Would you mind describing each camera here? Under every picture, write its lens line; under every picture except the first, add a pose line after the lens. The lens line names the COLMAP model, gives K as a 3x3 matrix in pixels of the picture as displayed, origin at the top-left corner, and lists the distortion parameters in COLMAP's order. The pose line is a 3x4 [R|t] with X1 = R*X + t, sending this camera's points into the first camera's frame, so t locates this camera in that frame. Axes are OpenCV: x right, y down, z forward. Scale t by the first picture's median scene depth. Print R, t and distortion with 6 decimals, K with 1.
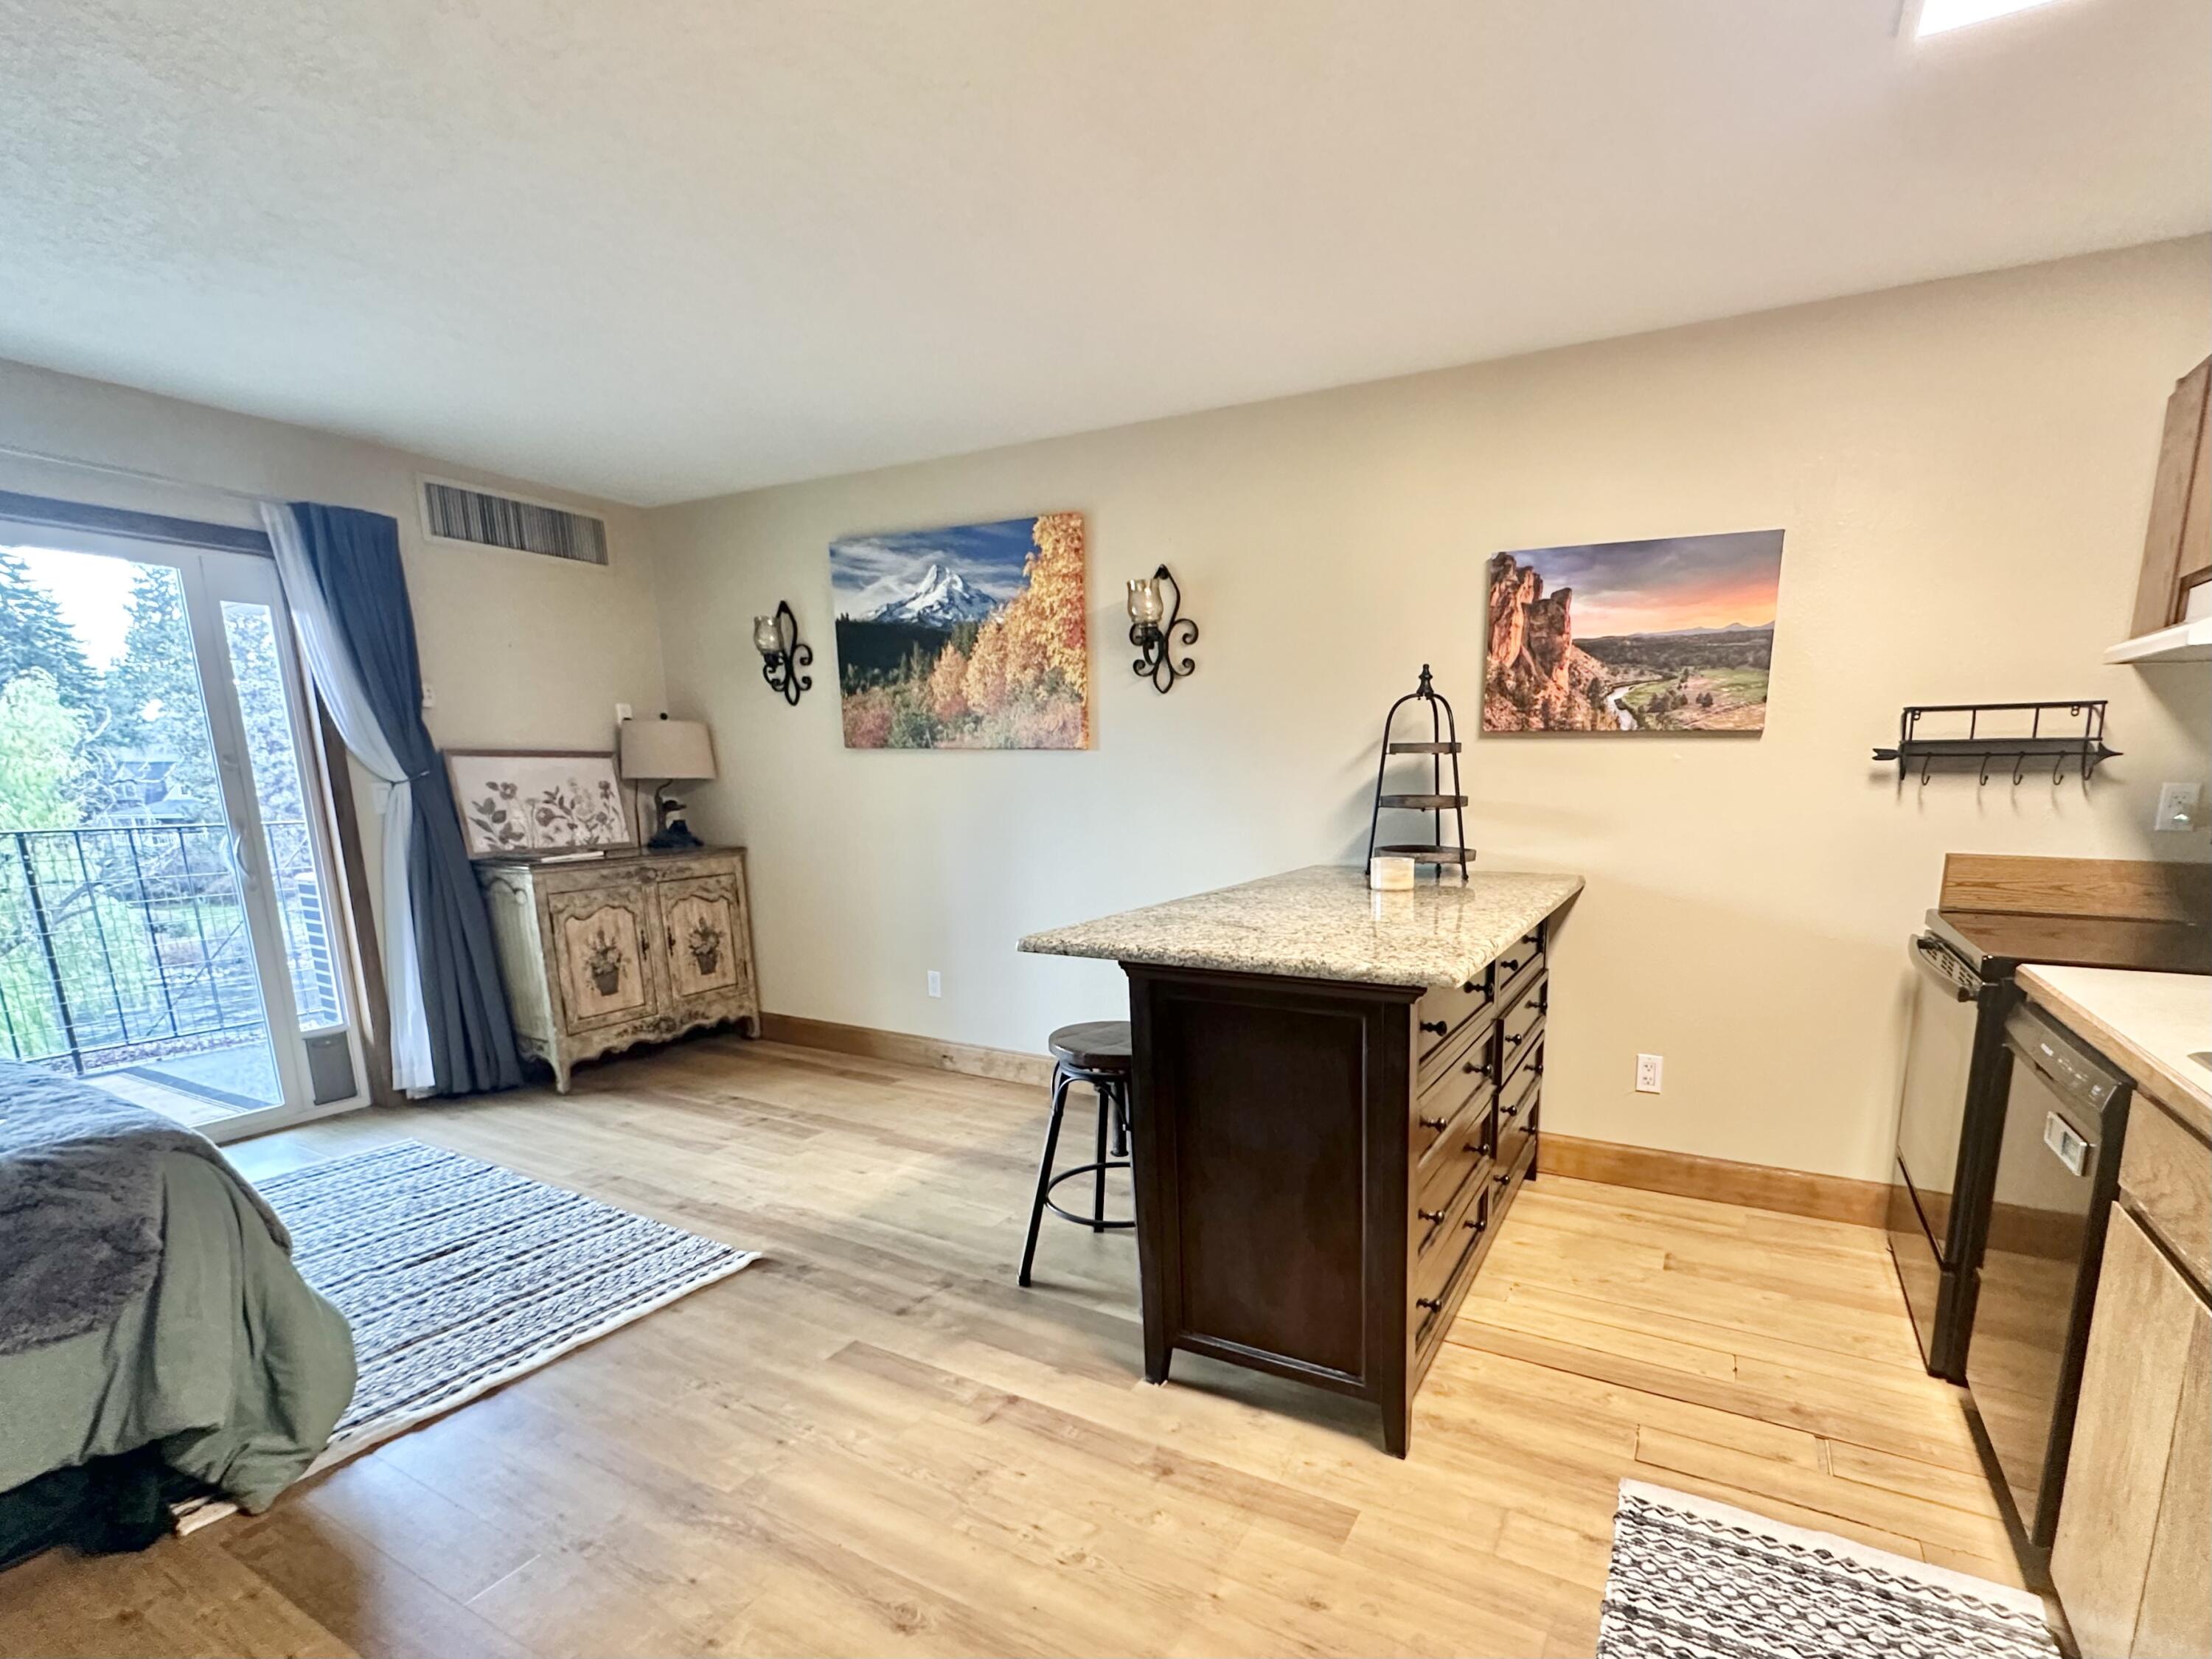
lens RADIAL K [[974.4, 0, 1122.1], [0, 974.4, 933.8], [0, 0, 1]] dist [-0.001109, 0.000218]
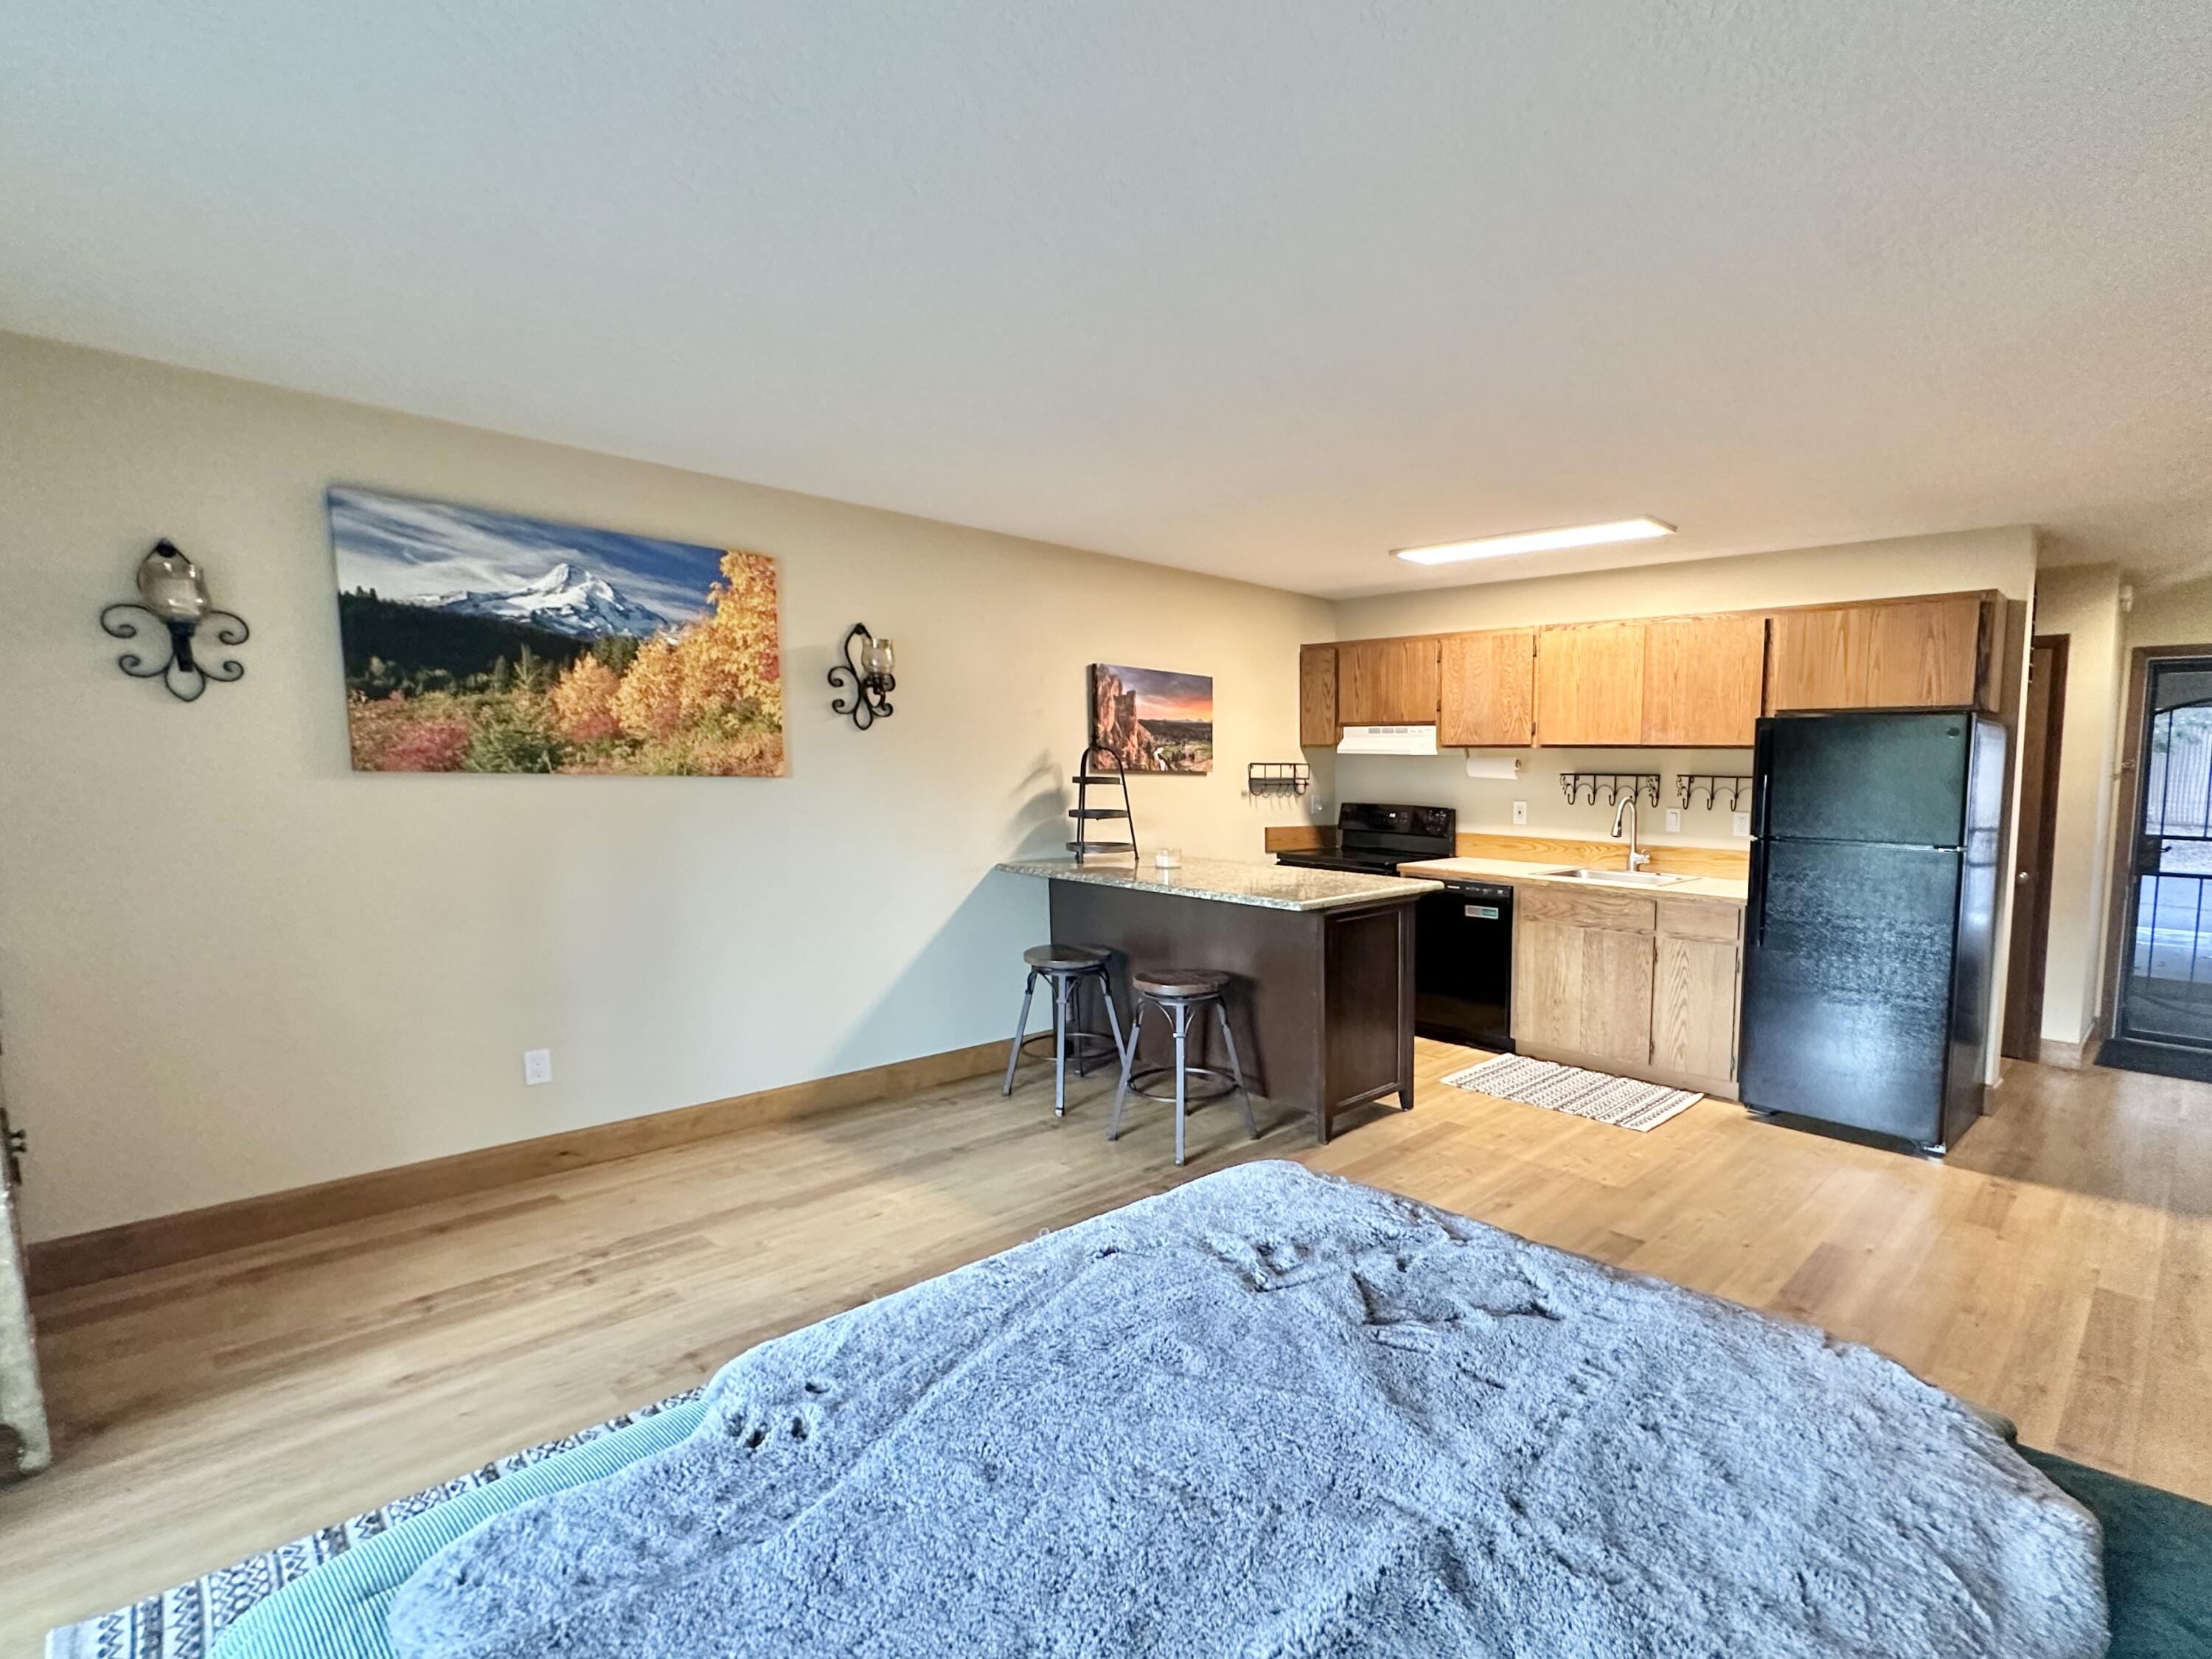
lens RADIAL K [[882.1, 0, 1105.7], [0, 882.1, 834.1], [0, 0, 1]] dist [-0.003881, 0.000820]
pose [[0.422842, -0.046922, 0.904988, -0.735930], [0.162985, 0.986311, -0.025014, -0.048389], [-0.891426, 0.158076, 0.424702, 0.295694]]
